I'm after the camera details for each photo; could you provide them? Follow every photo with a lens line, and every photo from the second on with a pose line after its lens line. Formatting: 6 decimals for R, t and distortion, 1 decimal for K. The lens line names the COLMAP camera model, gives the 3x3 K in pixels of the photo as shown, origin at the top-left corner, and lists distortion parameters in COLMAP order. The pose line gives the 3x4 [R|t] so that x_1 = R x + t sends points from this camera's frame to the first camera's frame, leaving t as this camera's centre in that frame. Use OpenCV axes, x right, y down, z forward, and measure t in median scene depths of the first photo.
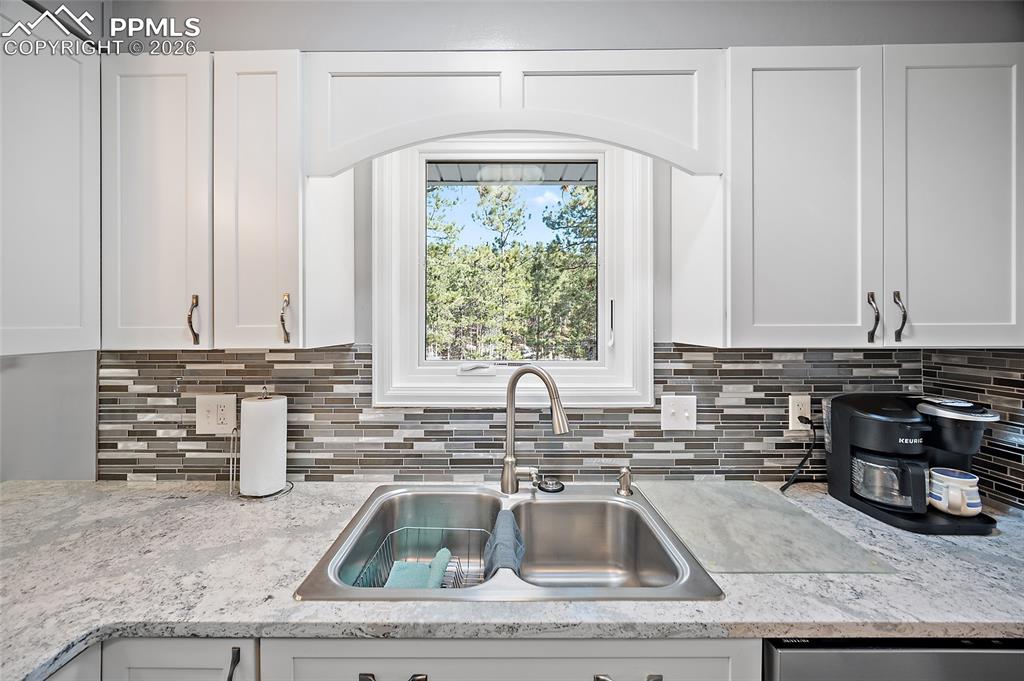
lens RADIAL K [[404.2, 0, 500.6], [0, 404.2, 322.0], [0, 0, 1]] dist [-0.000041, -0.000150]
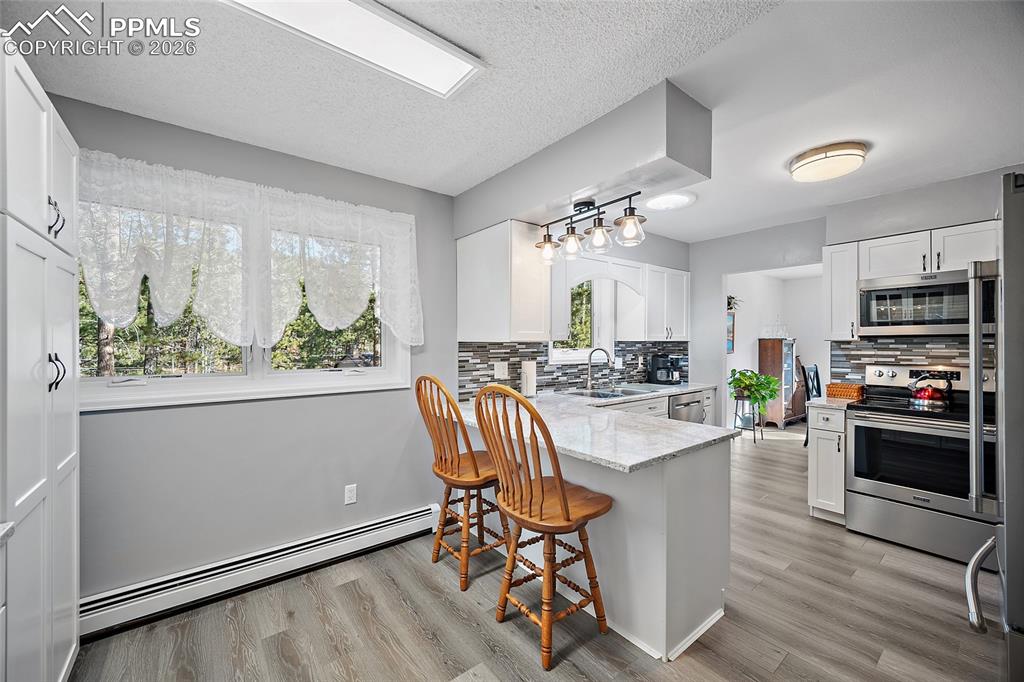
lens RADIAL K [[404.2, 0, 504.2], [0, 404.2, 345.7], [0, 0, 1]] dist [-0.000041, -0.000150]
pose [[0.786227, -0.005953, 0.617909, -2.197229], [-0.002711, 0.999911, 0.013083, 0.049327], [-0.617932, -0.011962, 0.786141, -0.918287]]
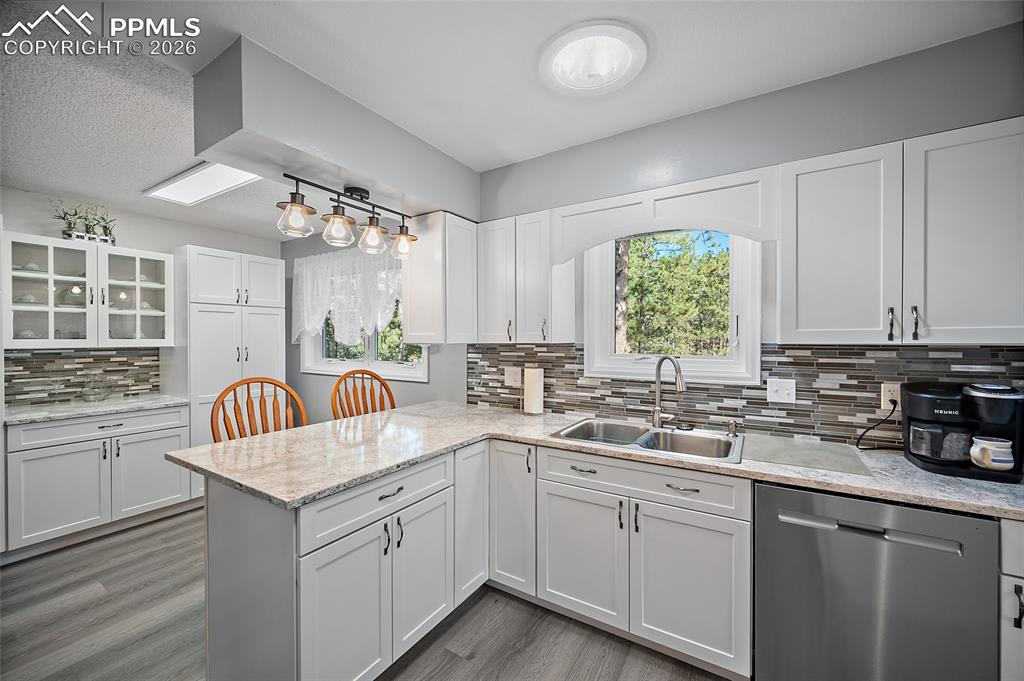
lens RADIAL K [[404.2, 0, 507.4], [0, 404.2, 341.9], [0, 0, 1]] dist [-0.000041, -0.000150]
pose [[0.848015, 0.003592, -0.529960, 0.373794], [0.005171, 0.999873, 0.015052, 0.018635], [0.529947, -0.015504, 0.847889, -0.775697]]
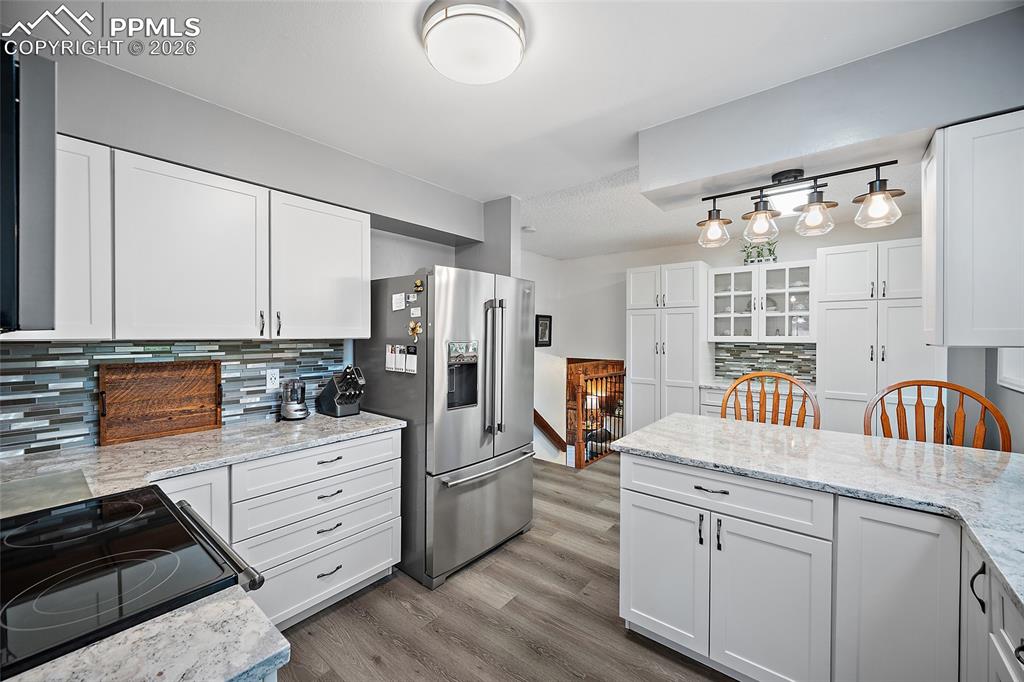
lens RADIAL K [[404.2, 0, 497.3], [0, 404.2, 335.7], [0, 0, 1]] dist [-0.000041, -0.000150]
pose [[-0.638620, 0.000336, -0.769522, 0.774847], [0.001727, 0.999998, -0.000997, 0.024011], [0.769520, -0.001966, -0.638619, 0.315080]]
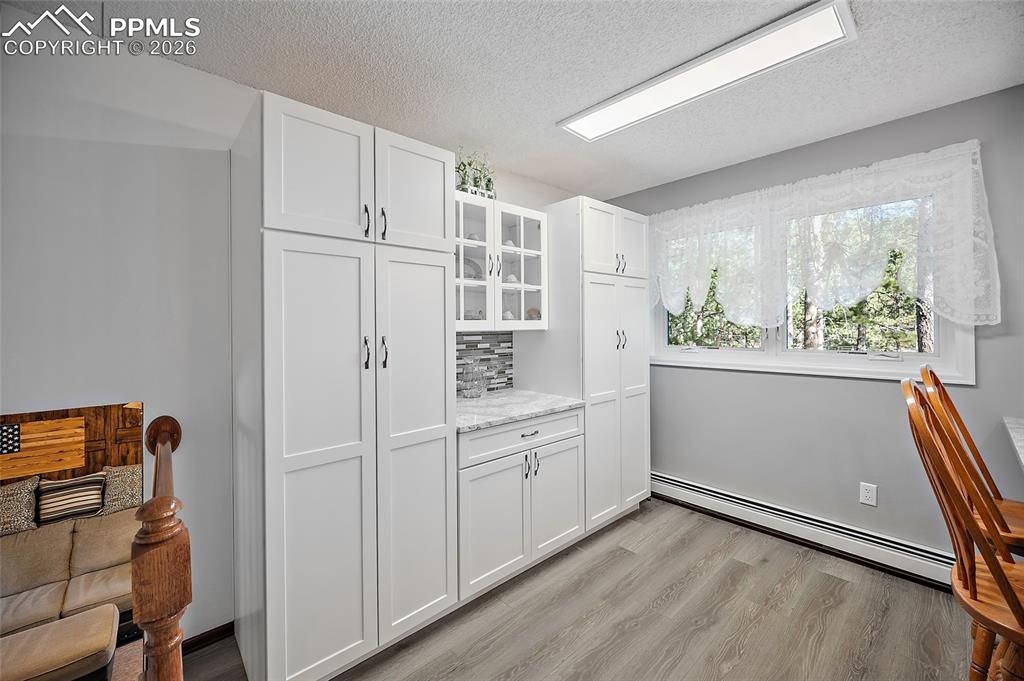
lens RADIAL K [[404.2, 0, 500.0], [0, 404.2, 325.4], [0, 0, 1]] dist [-0.000041, -0.000150]
pose [[0.671715, -0.011727, -0.740717, -1.370072], [0.016518, 0.999863, -0.000851, 0.049705], [0.740625, -0.011663, 0.671817, -1.239501]]
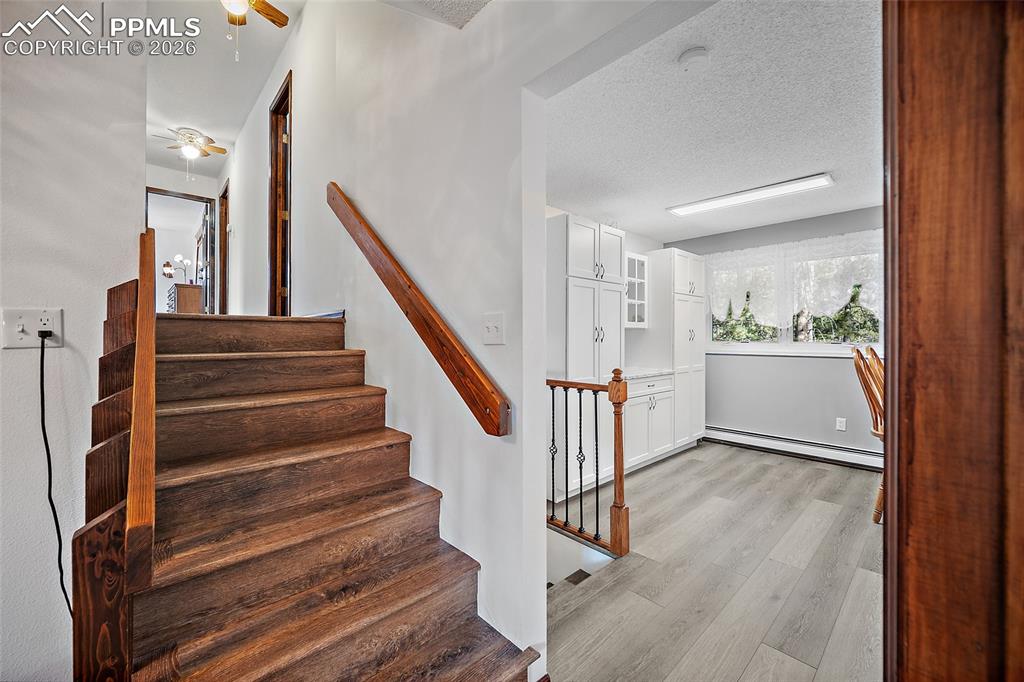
lens RADIAL K [[404.2, 0, 496.1], [0, 404.2, 335.5], [0, 0, 1]] dist [-0.000041, -0.000150]
pose [[0.680618, -0.004769, -0.732623, -1.151522], [0.005910, 0.999982, -0.001019, 0.124524], [0.732615, -0.003636, 0.680633, -2.774771]]
